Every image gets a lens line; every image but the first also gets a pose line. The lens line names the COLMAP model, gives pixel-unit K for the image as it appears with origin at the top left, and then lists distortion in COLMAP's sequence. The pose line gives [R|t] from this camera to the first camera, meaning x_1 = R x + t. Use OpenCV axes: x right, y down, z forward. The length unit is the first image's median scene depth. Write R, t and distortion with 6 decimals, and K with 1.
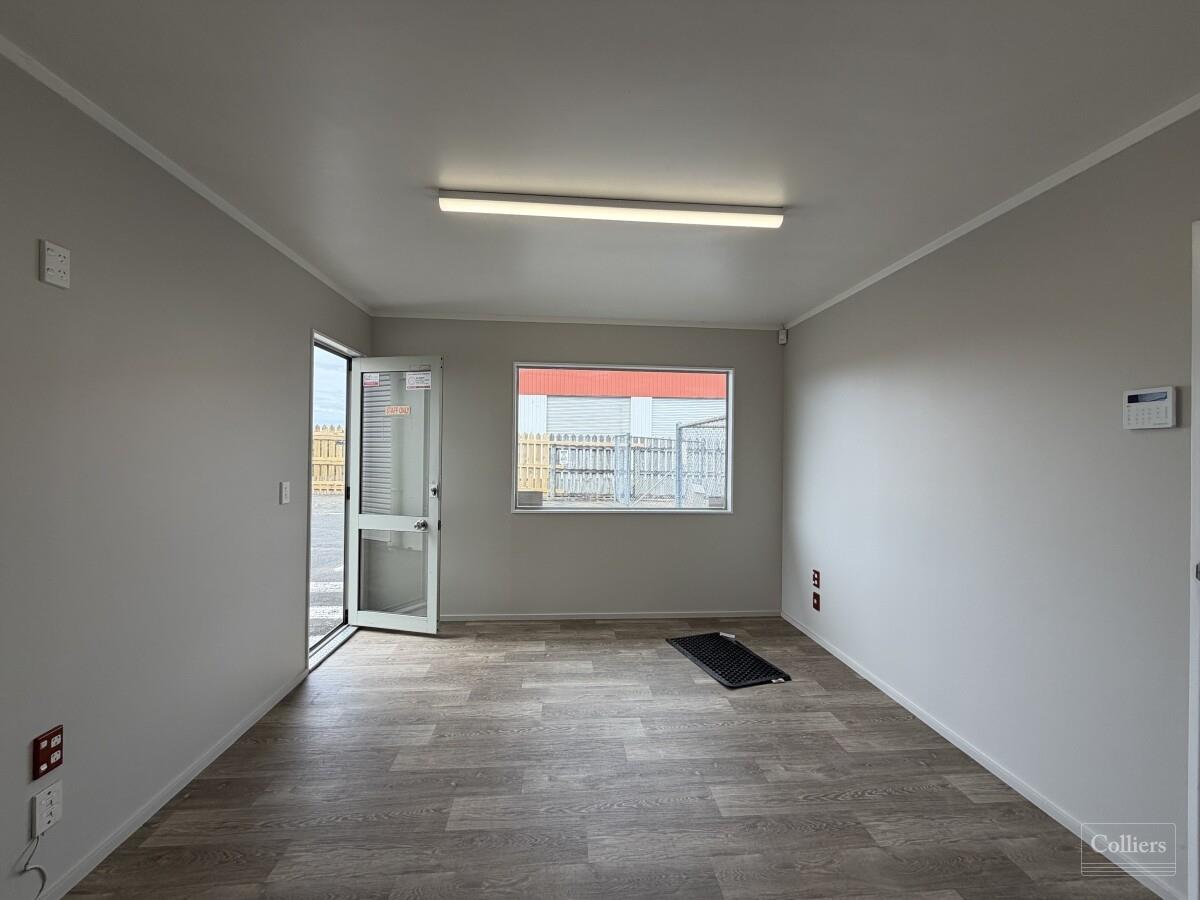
lens RADIAL K [[475.8, 0, 596.8], [0, 475.8, 452.9], [0, 0, 1]] dist [0.001108, -0.000084]
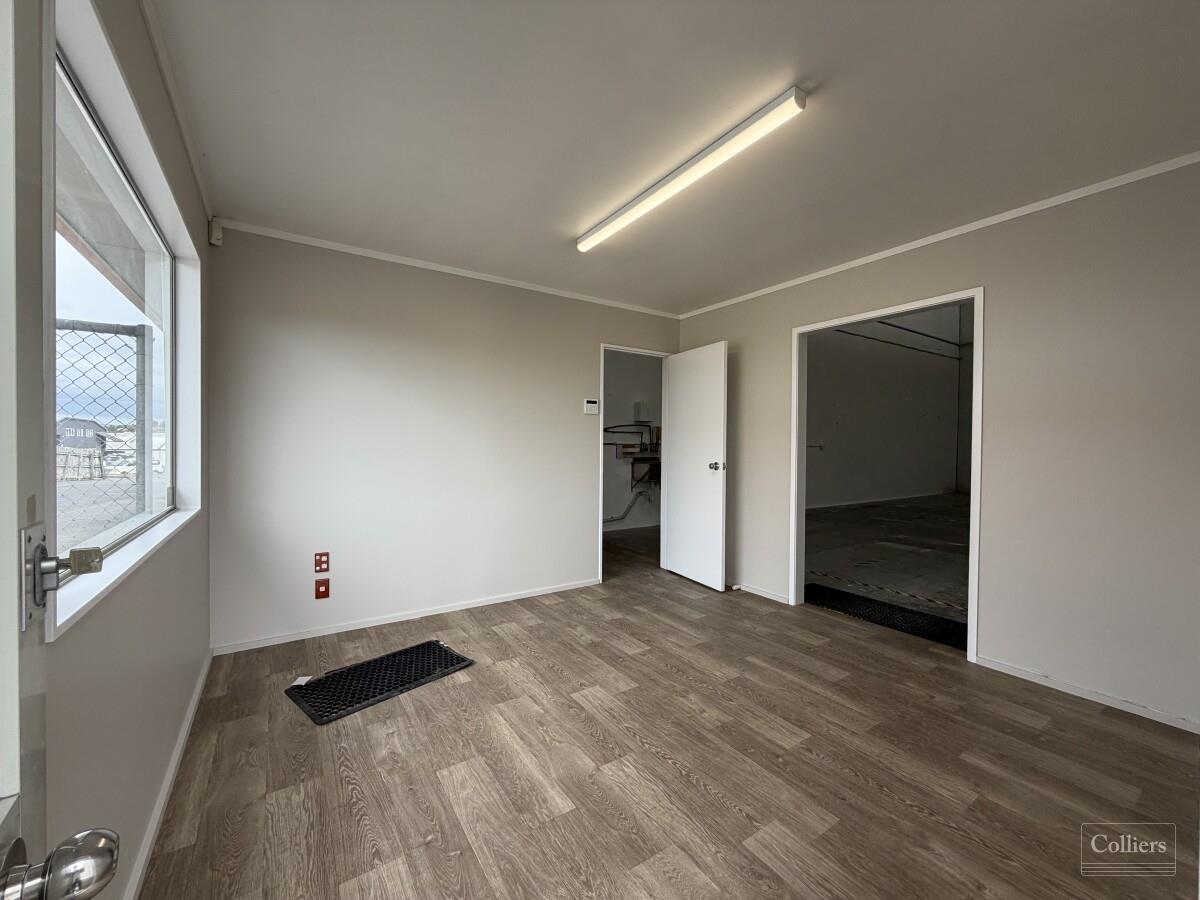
lens RADIAL K [[475.8, 0, 600.6], [0, 475.8, 446.1], [0, 0, 1]] dist [0.001108, -0.000084]
pose [[-0.486917, -0.015958, 0.873302, -0.660750], [-0.010306, 0.999868, 0.012524, 0.052563], [-0.873387, -0.002902, -0.487018, 1.247615]]
